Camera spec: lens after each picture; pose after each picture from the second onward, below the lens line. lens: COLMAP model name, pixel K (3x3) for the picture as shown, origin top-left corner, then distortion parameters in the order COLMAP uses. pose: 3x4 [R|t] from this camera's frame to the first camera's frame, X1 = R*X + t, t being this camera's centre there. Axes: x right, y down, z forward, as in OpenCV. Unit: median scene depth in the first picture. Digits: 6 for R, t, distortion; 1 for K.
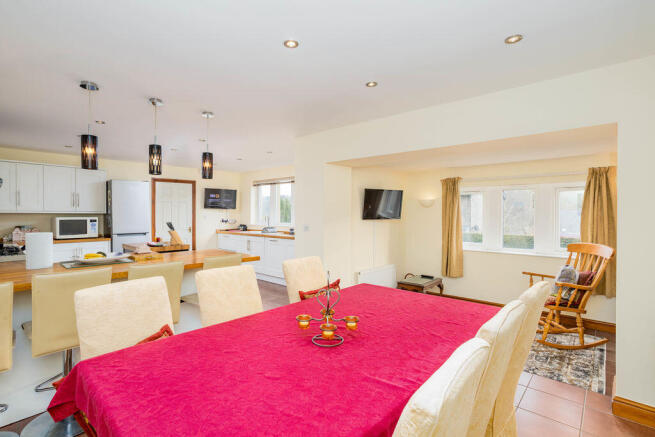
lens RADIAL K [[314.0, 0, 327.5], [0, 314.0, 218.5], [0, 0, 1]] dist [-0.000743, -0.000073]
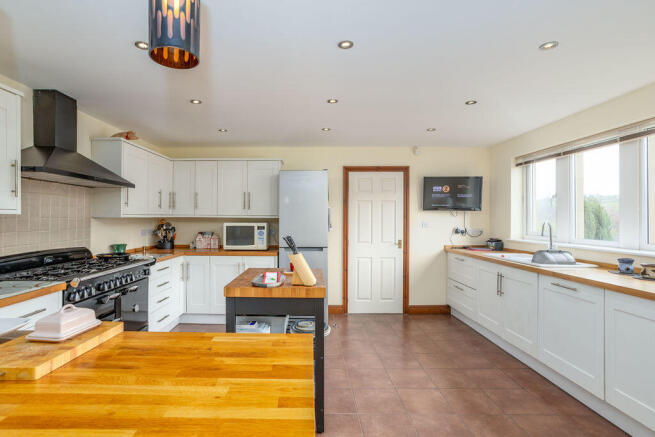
lens RADIAL K [[301.9, 0, 327.5], [0, 301.9, 218.5], [0, 0, 1]] dist [-0.000563, 0.000056]
pose [[0.672009, -0.001789, -0.740541, -0.086361], [-0.014566, 0.999772, -0.015633, -0.004474], [0.740400, 0.021293, 0.671829, 0.494303]]
